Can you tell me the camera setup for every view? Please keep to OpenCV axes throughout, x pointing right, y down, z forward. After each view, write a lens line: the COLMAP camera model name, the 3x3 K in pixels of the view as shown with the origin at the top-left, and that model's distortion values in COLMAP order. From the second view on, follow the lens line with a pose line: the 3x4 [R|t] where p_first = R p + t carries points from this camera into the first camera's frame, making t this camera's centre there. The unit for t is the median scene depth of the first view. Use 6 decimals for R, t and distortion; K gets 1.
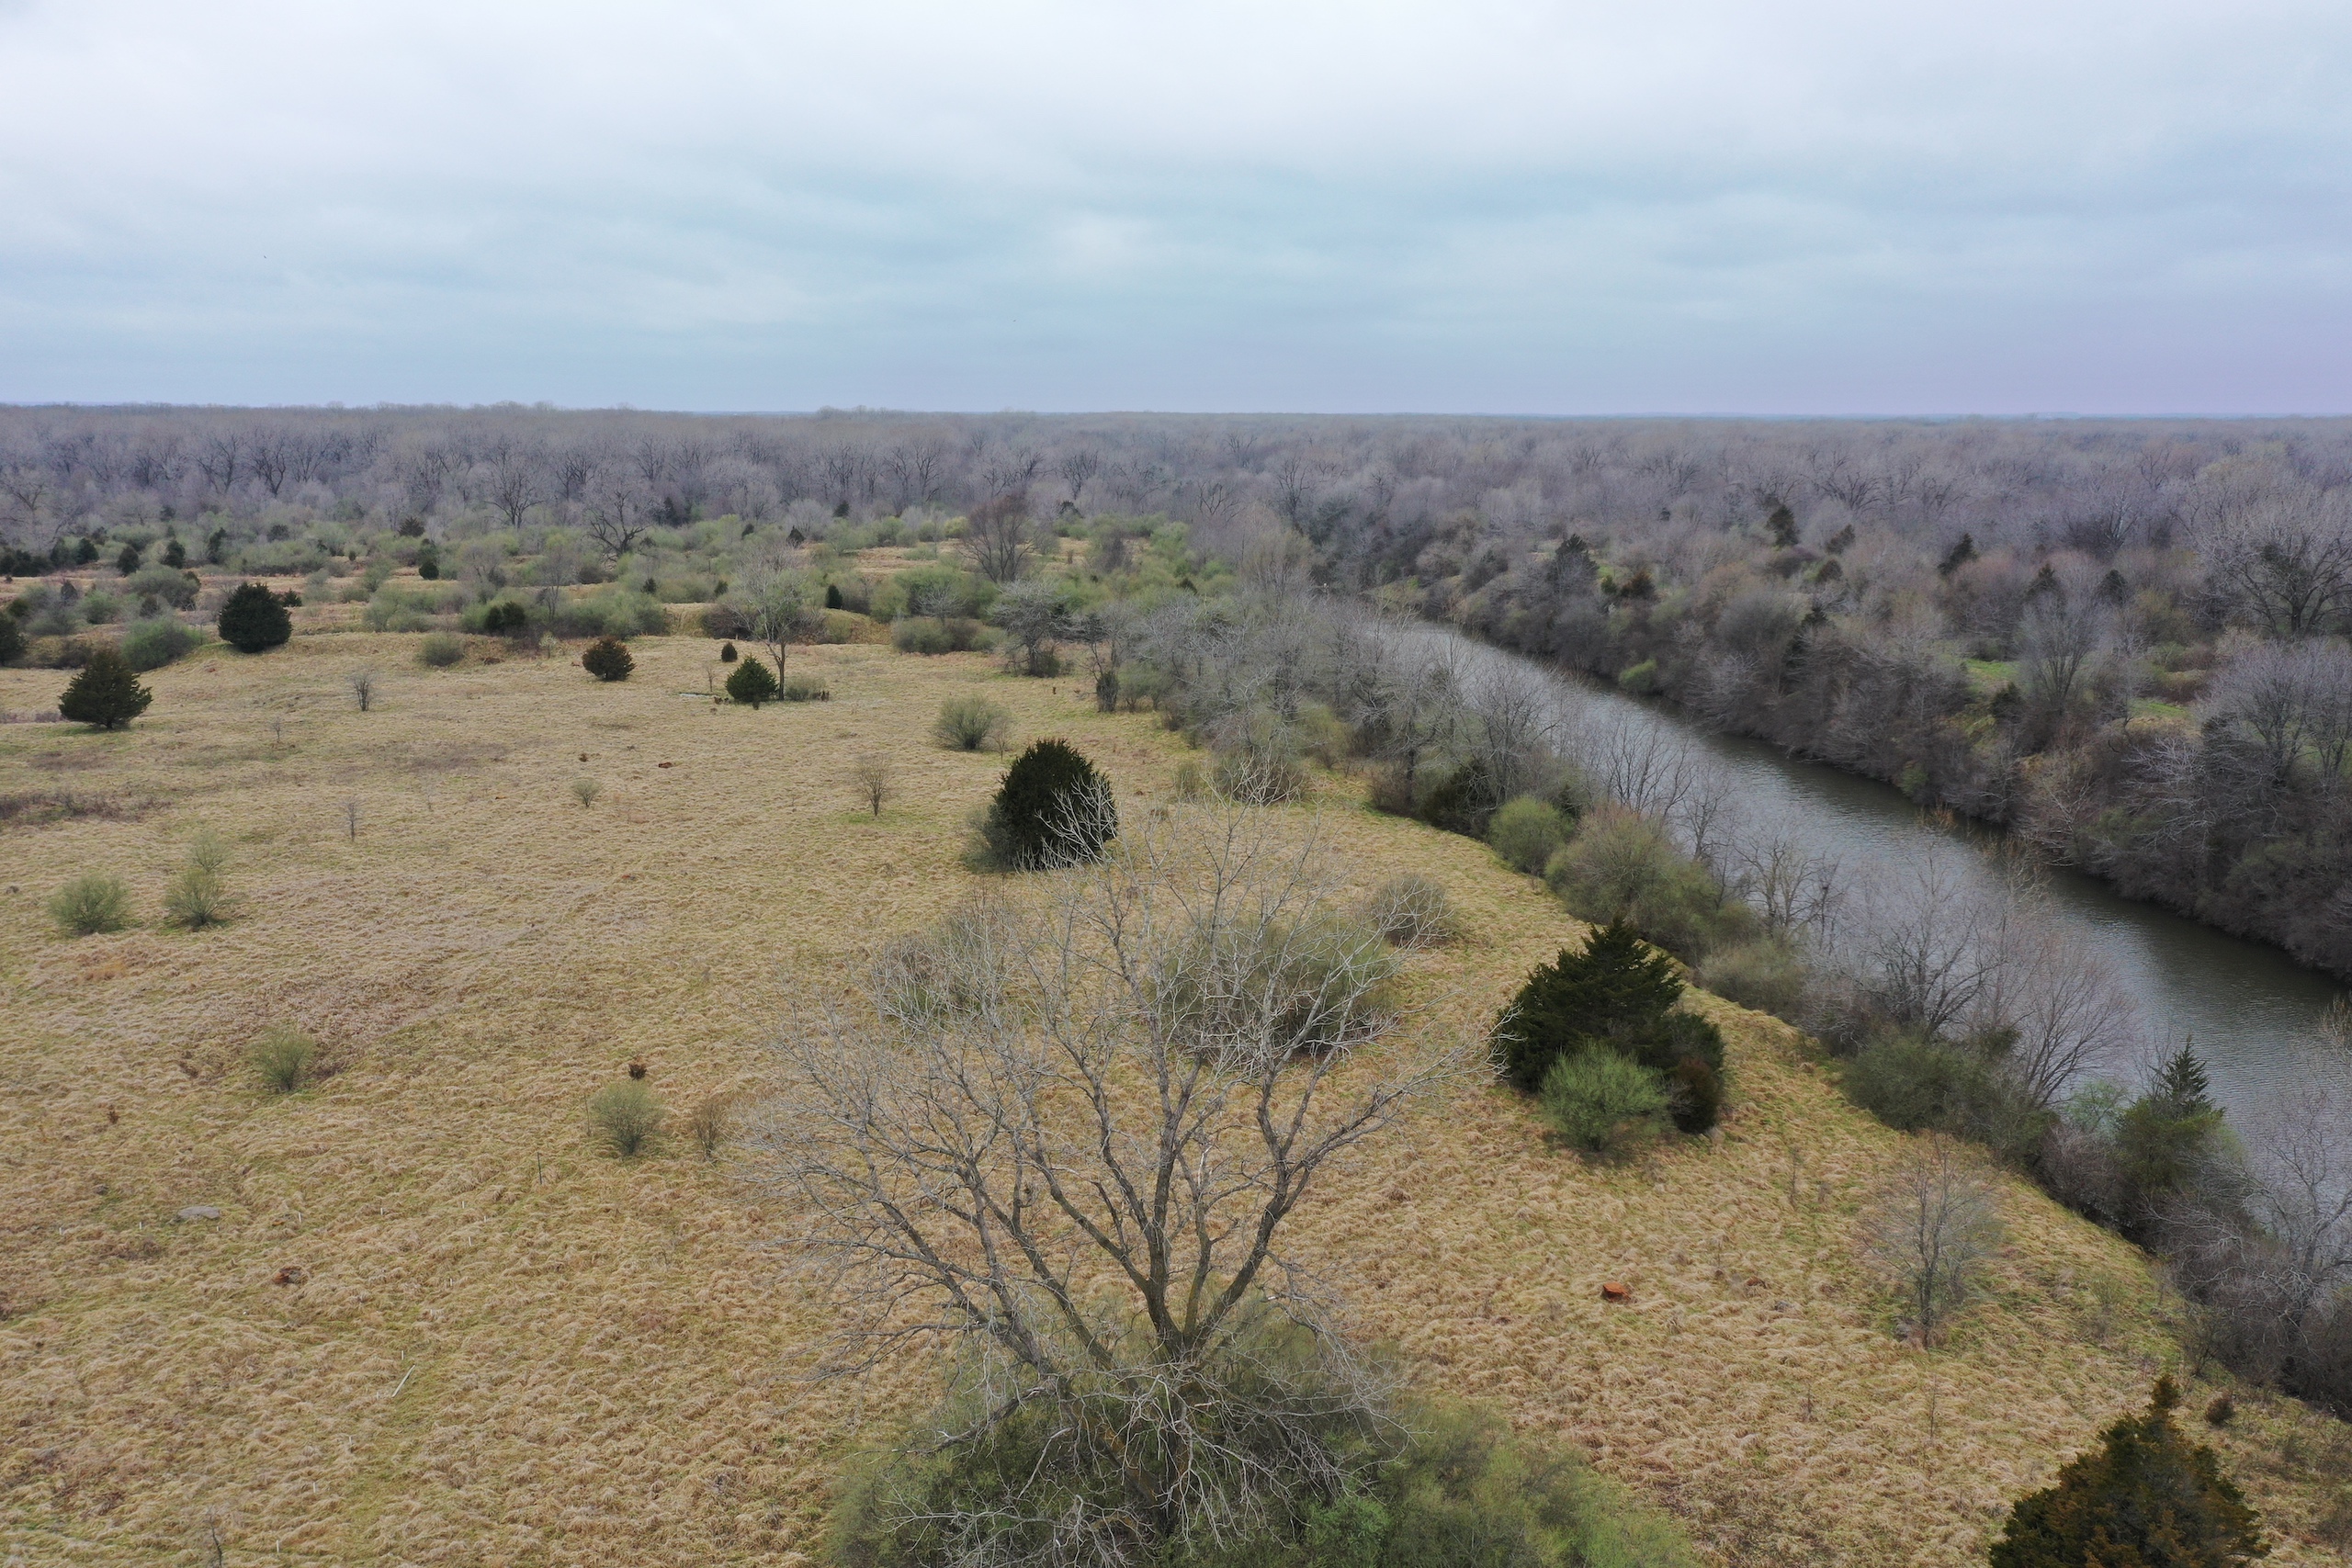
lens RADIAL K [[1866.6, 0, 1180.4], [0, 1866.6, 774.9], [0, 0, 1]] dist [0.013679, 0.002087]
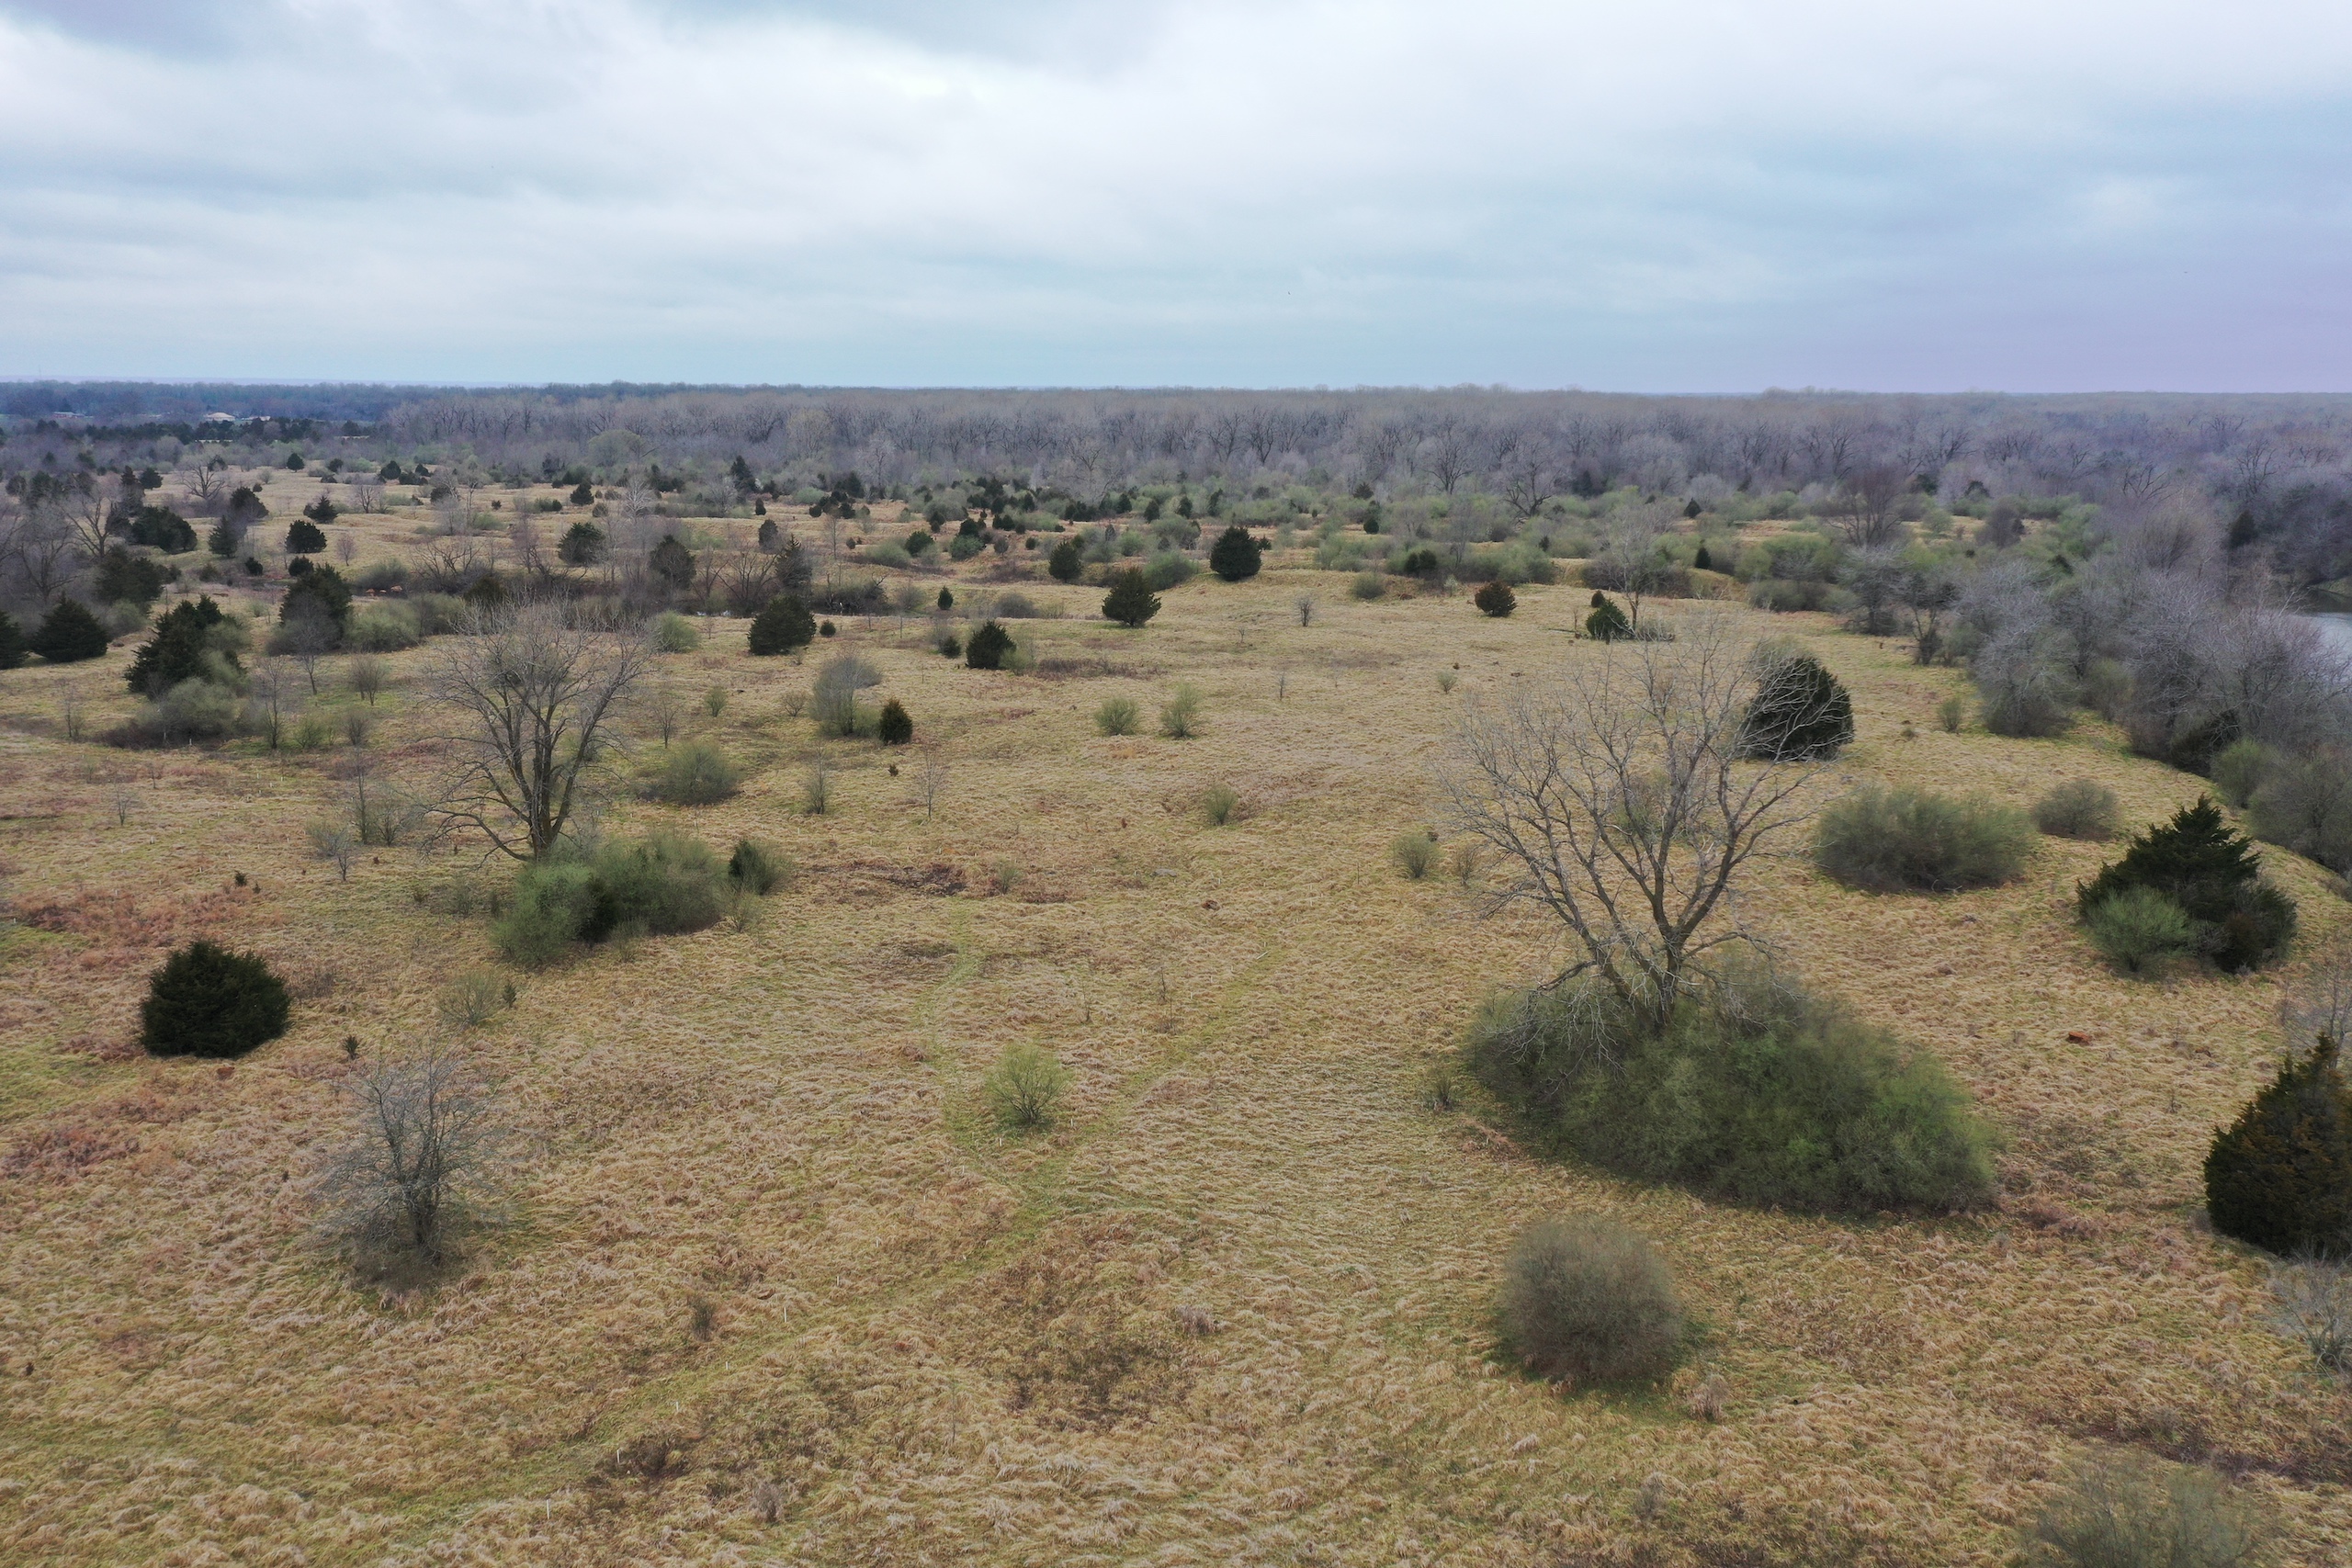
lens RADIAL K [[1866.6, 0, 1180.4], [0, 1866.6, 774.9], [0, 0, 1]] dist [0.013679, 0.002087]
pose [[0.881266, 0.095097, -0.462955, 0.169281], [-0.090681, 0.995371, 0.031846, 0.064767], [0.463840, 0.013916, 0.885810, -0.317434]]
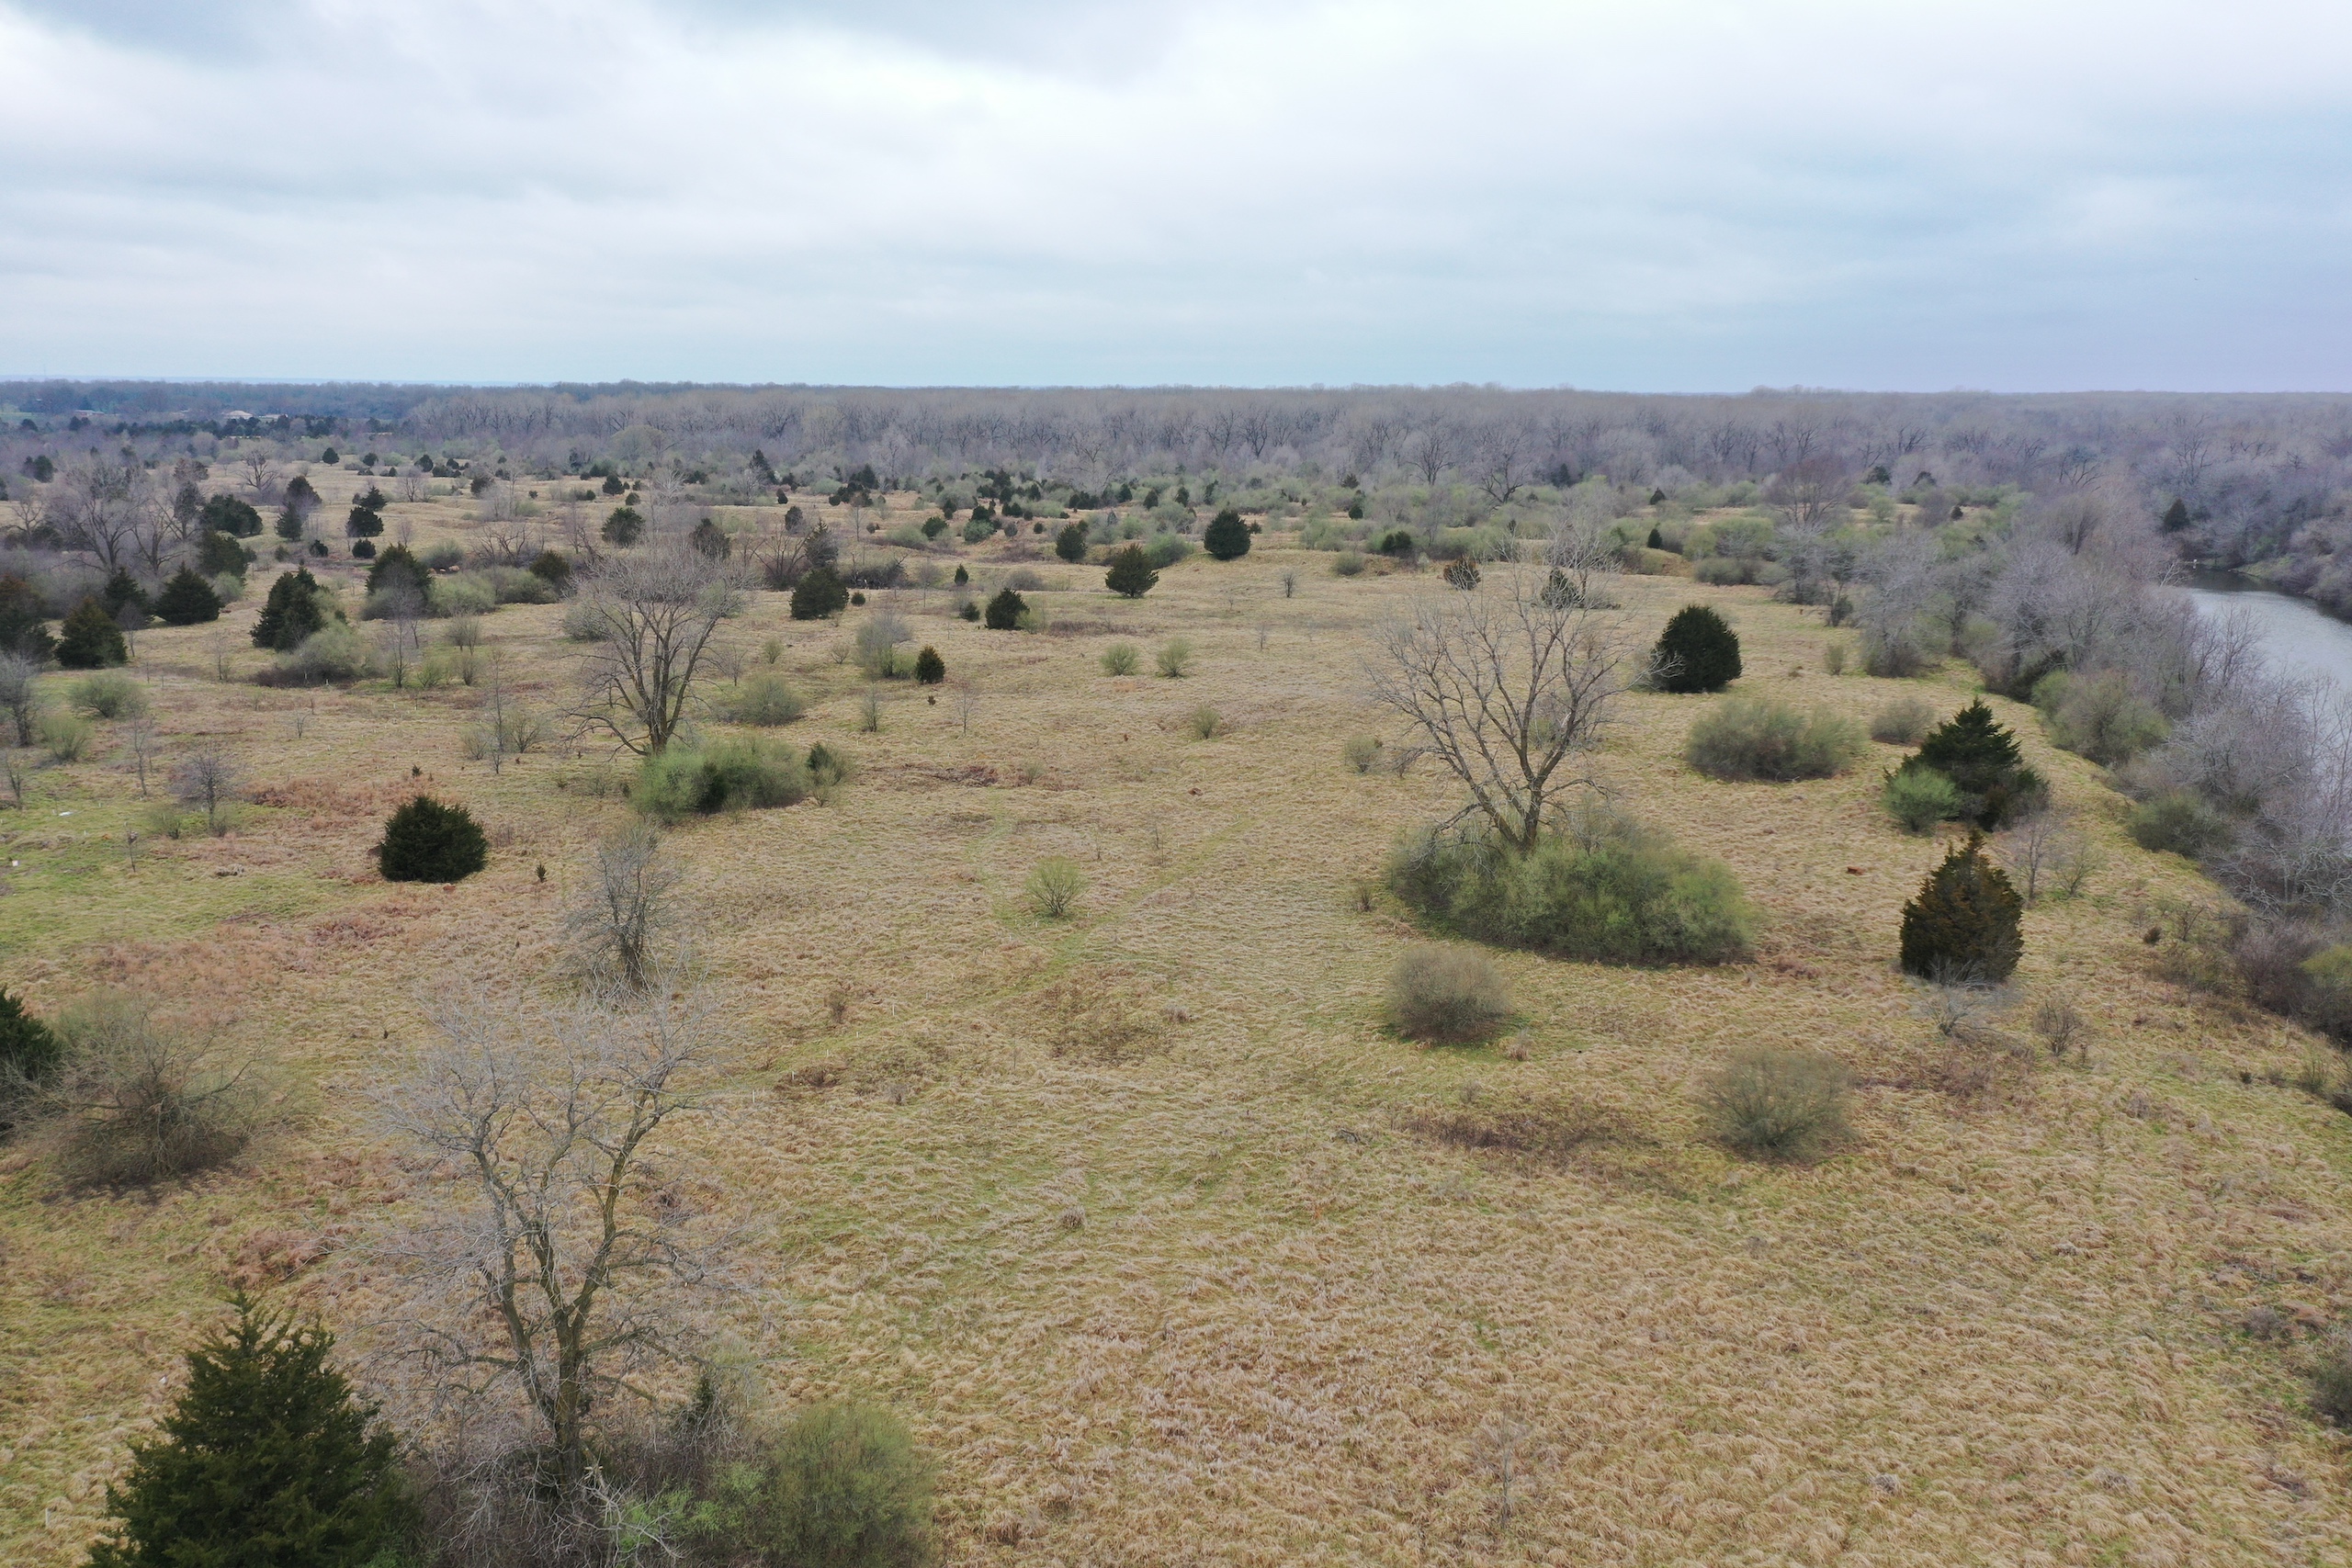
lens RADIAL K [[1866.6, 0, 1180.4], [0, 1866.6, 774.9], [0, 0, 1]] dist [0.013679, 0.002087]
pose [[0.881193, 0.095340, -0.463042, 0.302081], [-0.090939, 0.995346, 0.031879, 0.118106], [0.463927, 0.014017, 0.885763, -0.545362]]
